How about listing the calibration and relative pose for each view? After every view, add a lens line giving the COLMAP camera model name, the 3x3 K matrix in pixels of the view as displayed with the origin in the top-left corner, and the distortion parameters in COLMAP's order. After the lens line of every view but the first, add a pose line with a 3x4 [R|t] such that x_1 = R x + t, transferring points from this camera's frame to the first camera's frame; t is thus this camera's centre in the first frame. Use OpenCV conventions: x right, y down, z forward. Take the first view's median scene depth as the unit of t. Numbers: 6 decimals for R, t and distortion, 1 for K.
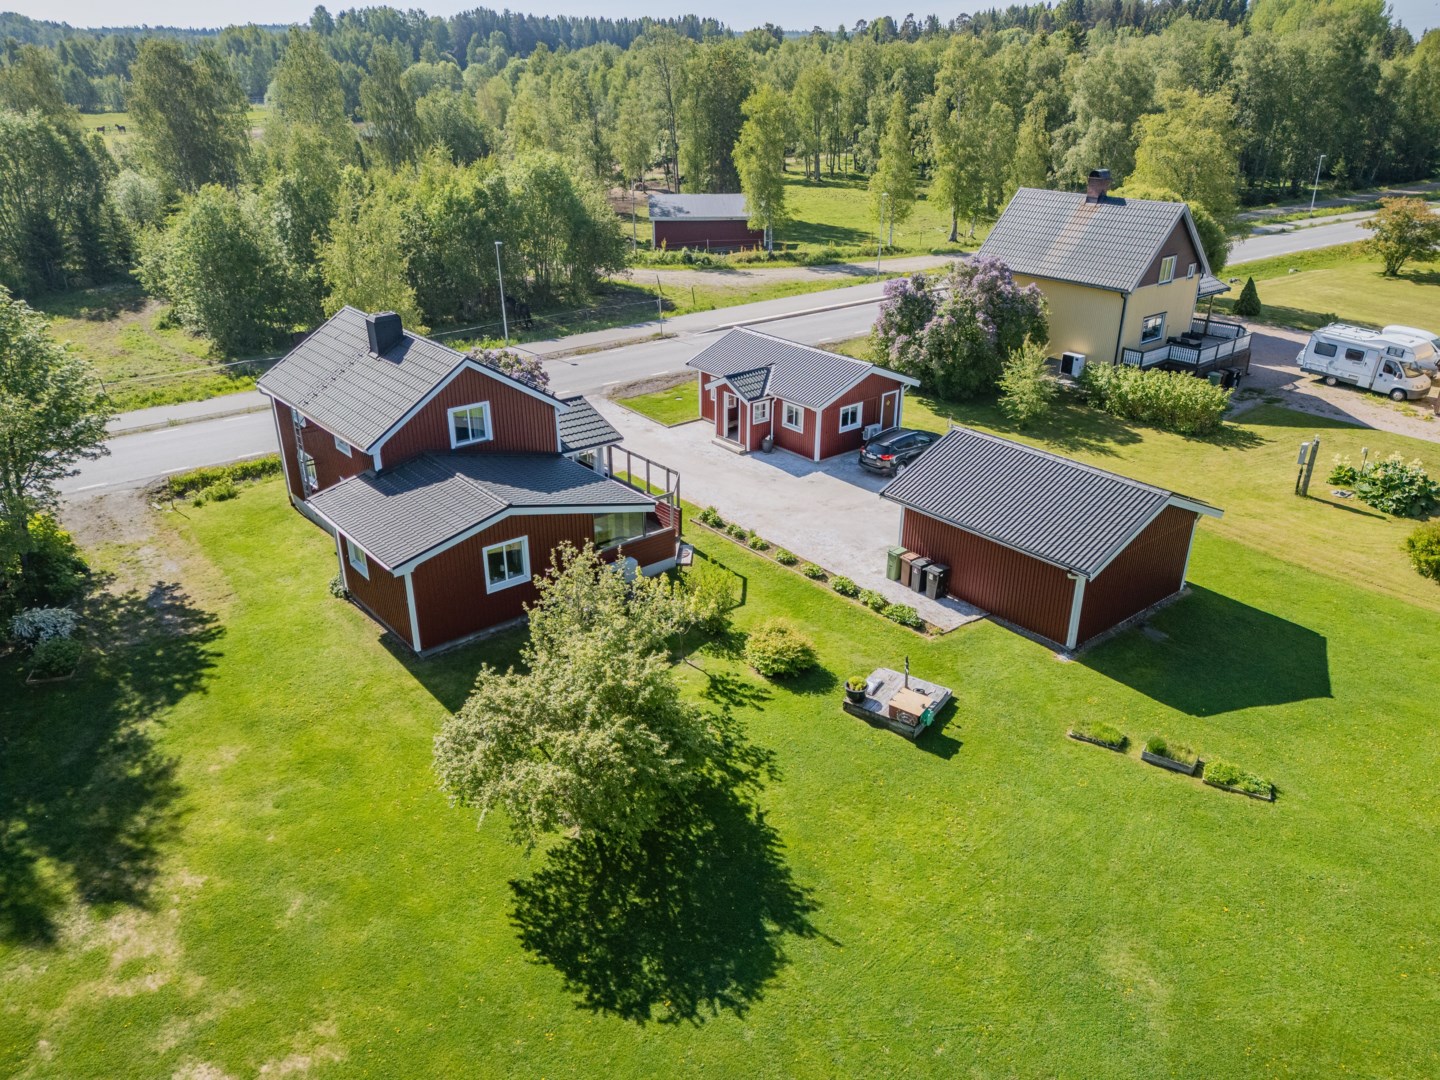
lens RADIAL K [[1058.6, 0, 720.0], [0, 1058.6, 540.0], [0, 0, 1]] dist [0.089508, -0.077981]
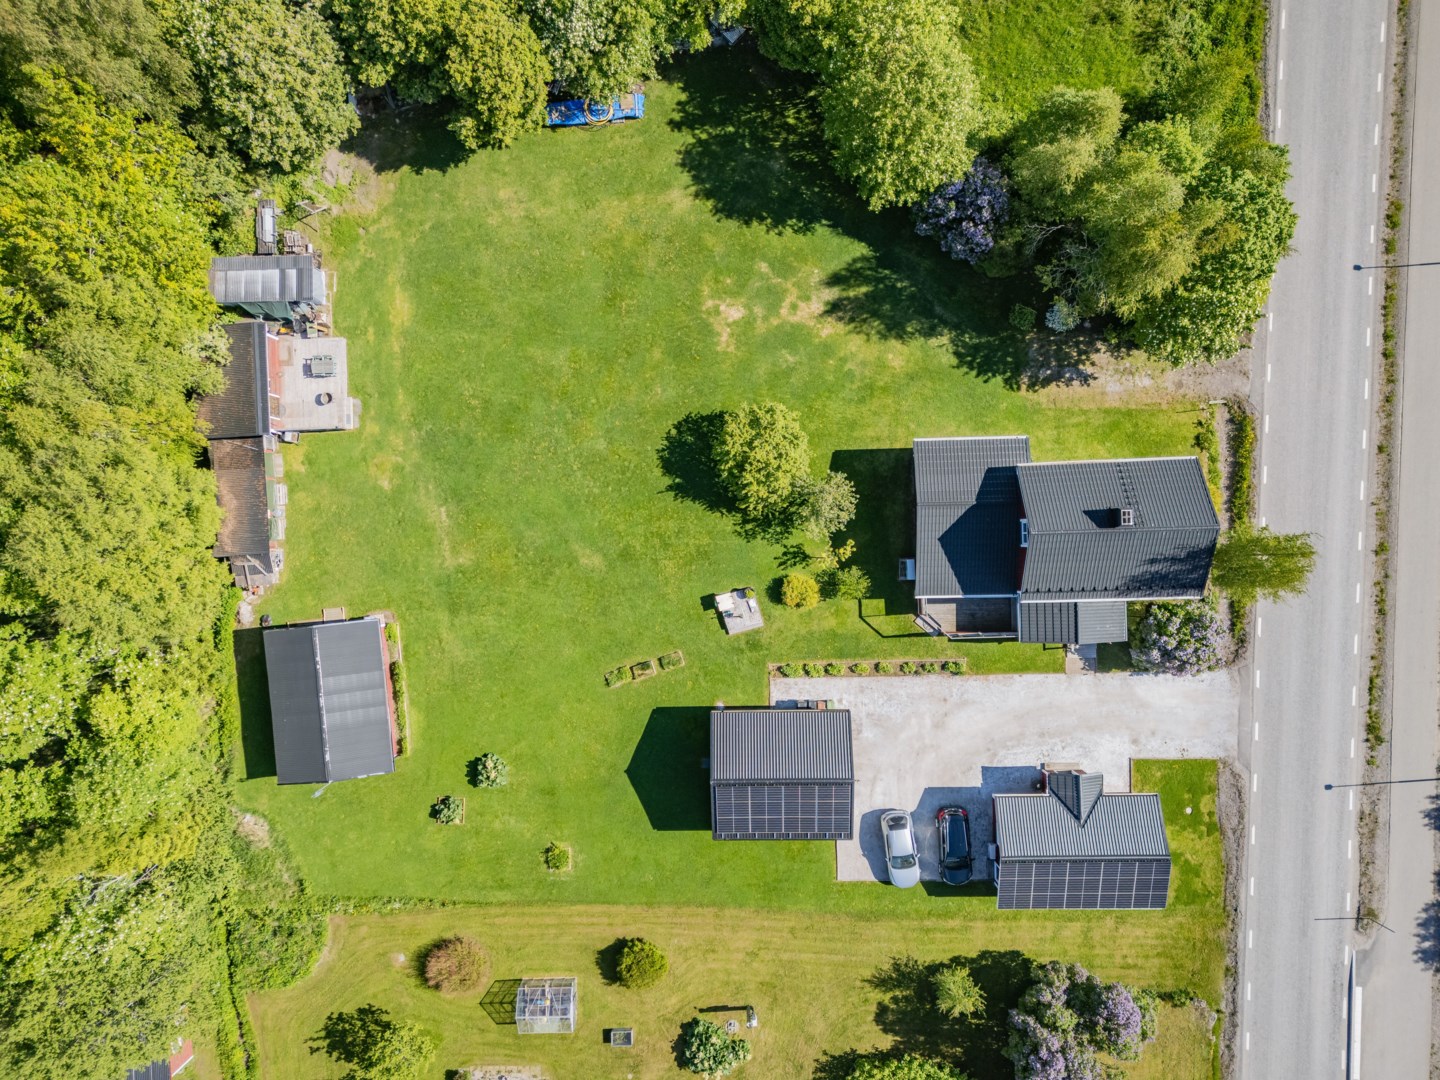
lens RADIAL K [[1049.1, 0, 720.0], [0, 1049.1, 540.0], [0, 0, 1]] dist [0.092382, -0.084220]
pose [[-0.618067, 0.786023, 0.012706, 0.035436], [-0.310500, -0.258938, 0.914626, -1.229291], [0.722207, 0.561355, 0.404101, 0.011331]]
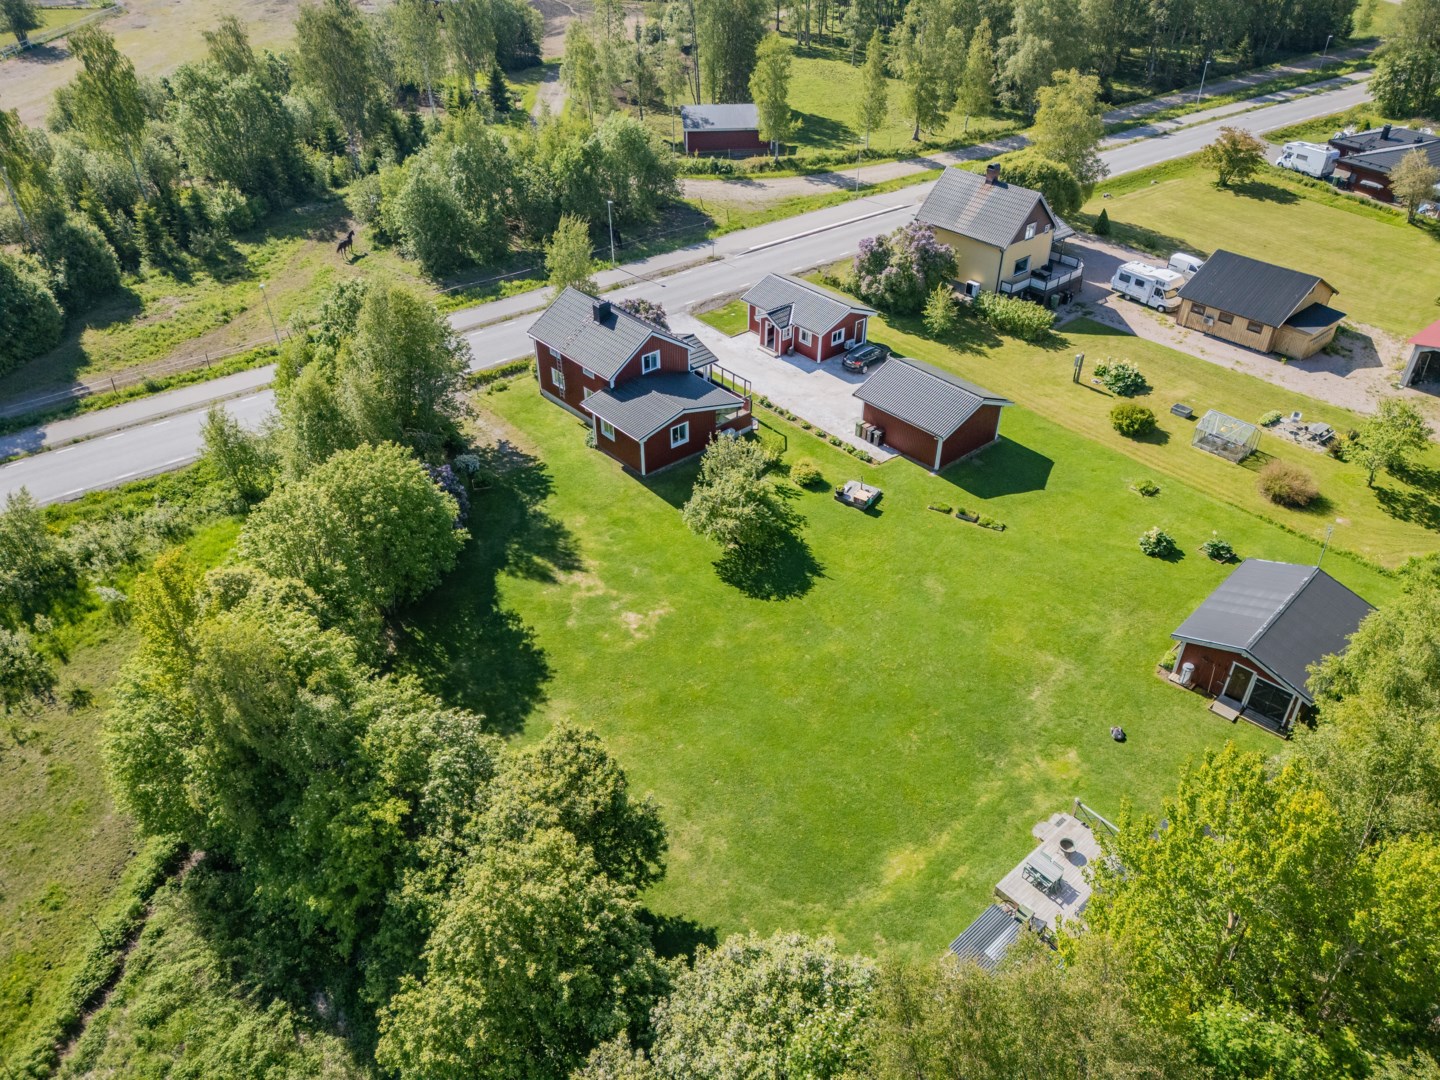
lens RADIAL K [[1049.1, 0, 720.0], [0, 1049.1, 540.0], [0, 0, 1]] dist [0.092382, -0.084220]
pose [[0.999744, -0.012273, 0.019033, -0.123087], [0.008386, 0.981303, 0.192285, -0.135045], [-0.021037, -0.192076, 0.981154, -0.872198]]
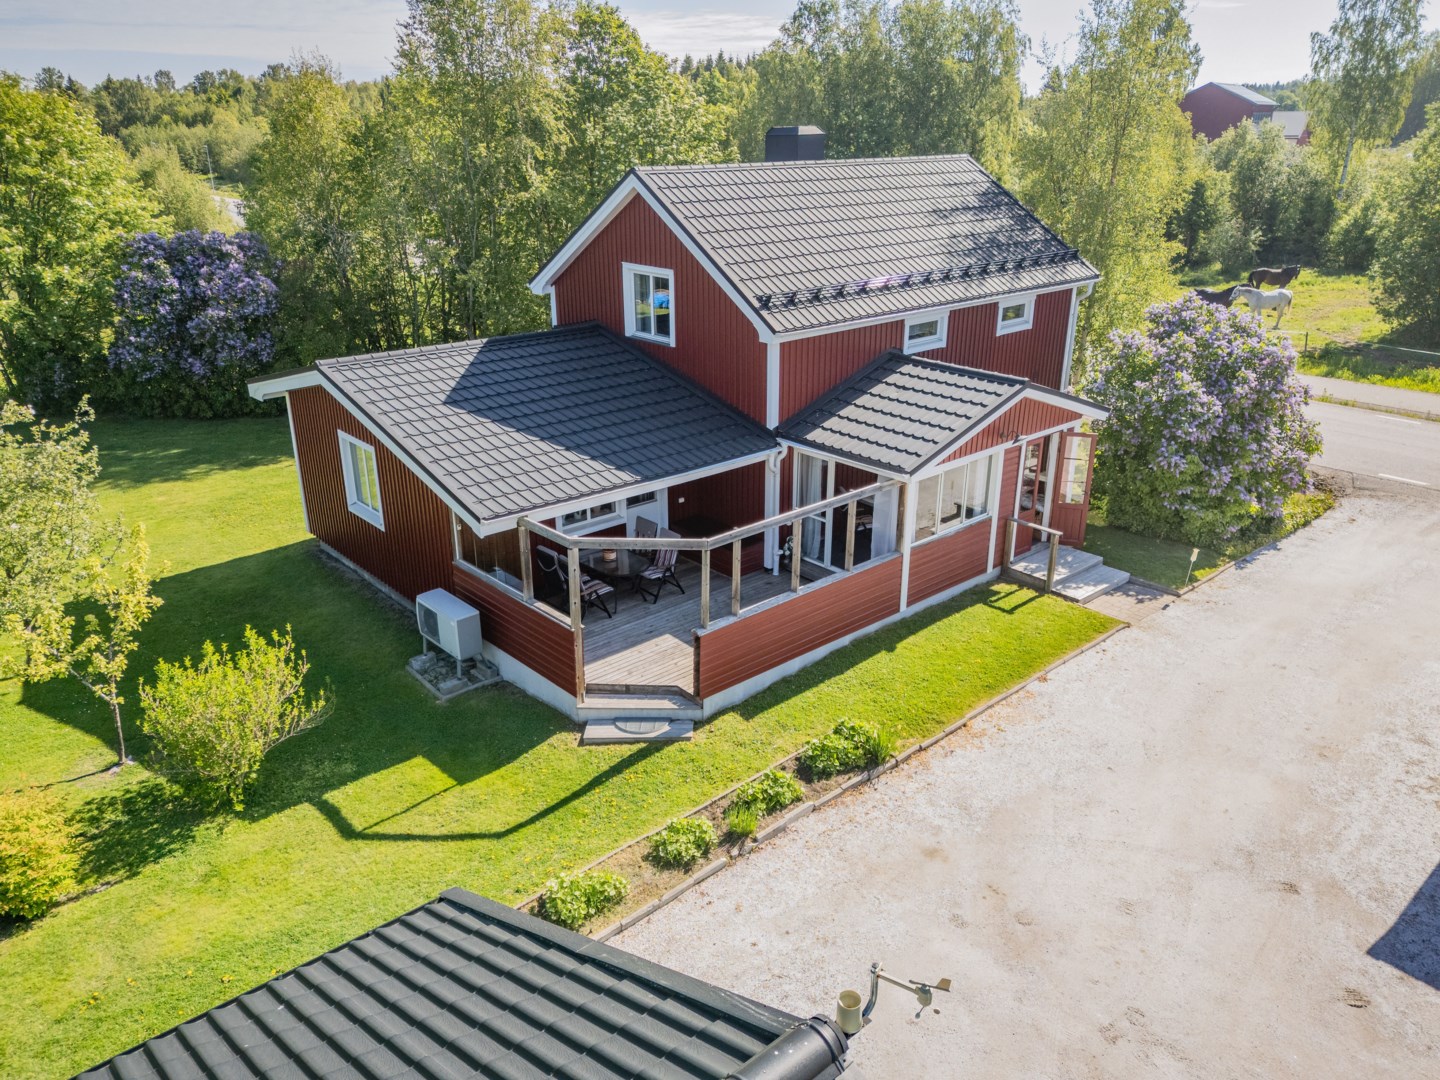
lens RADIAL K [[1049.1, 0, 720.0], [0, 1049.1, 540.0], [0, 0, 1]] dist [0.092382, -0.084220]
pose [[0.033329, 0.363094, -0.931156, 0.275704], [-0.415117, 0.852538, 0.317579, -0.164103], [0.909157, 0.375955, 0.179140, 0.832968]]
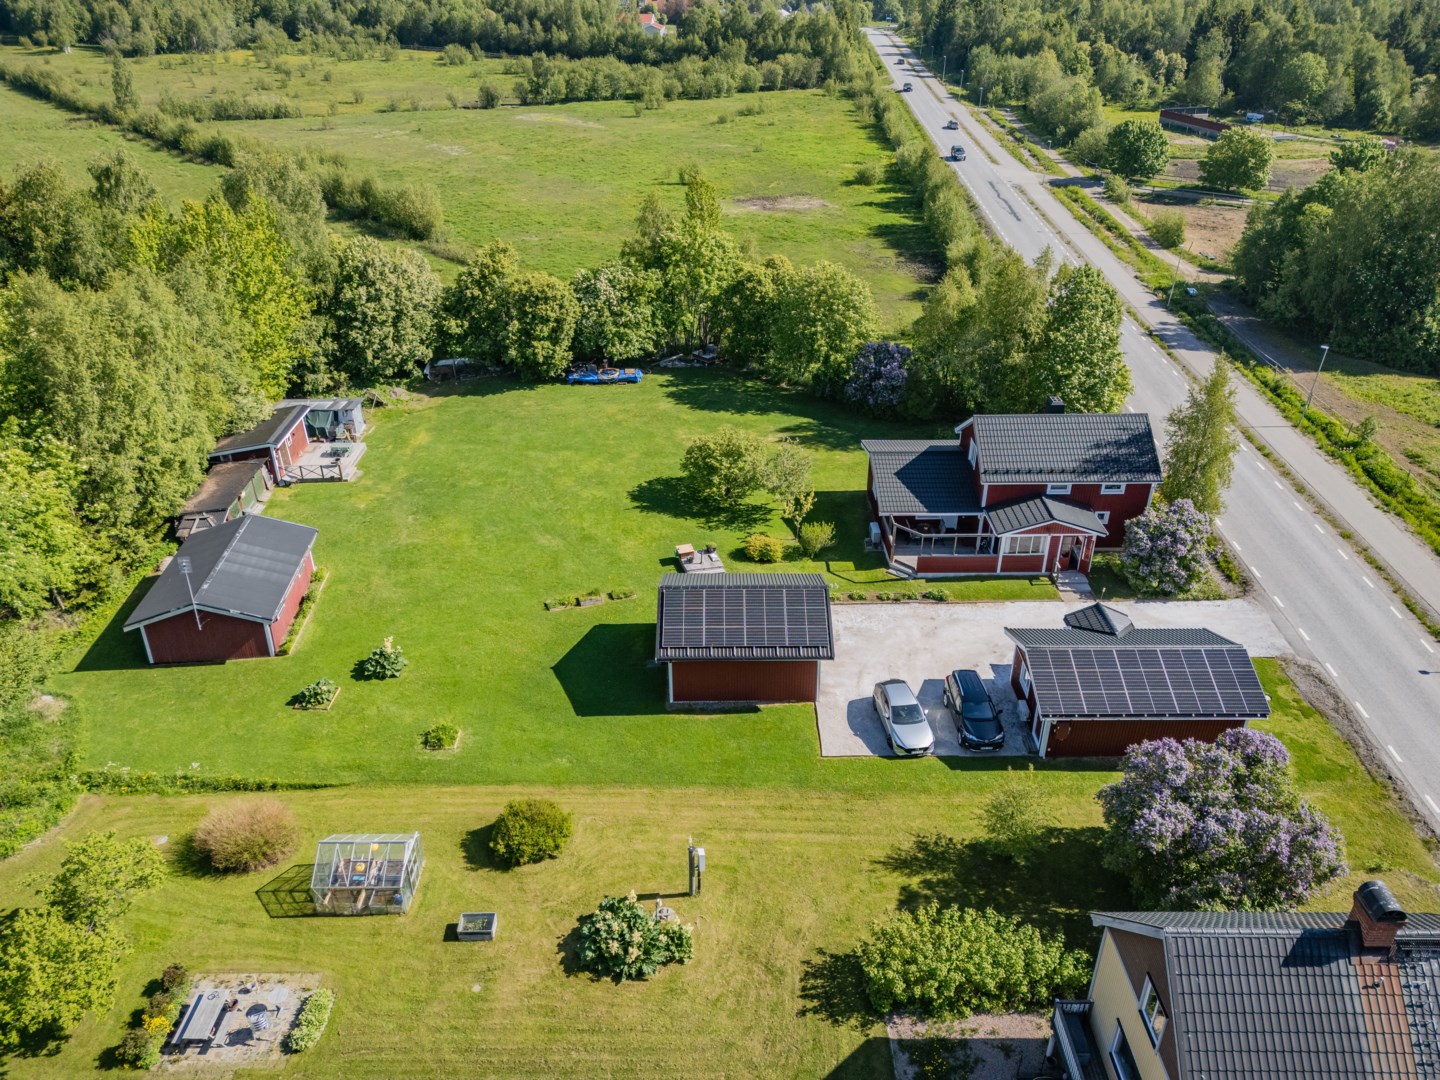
lens RADIAL K [[1049.1, 0, 720.0], [0, 1049.1, 540.0], [0, 0, 1]] dist [0.092382, -0.084220]
pose [[-0.631019, 0.380488, -0.676050, 1.038764], [-0.326244, 0.660496, 0.676247, -0.875327], [0.703832, 0.647283, -0.292654, 1.103511]]
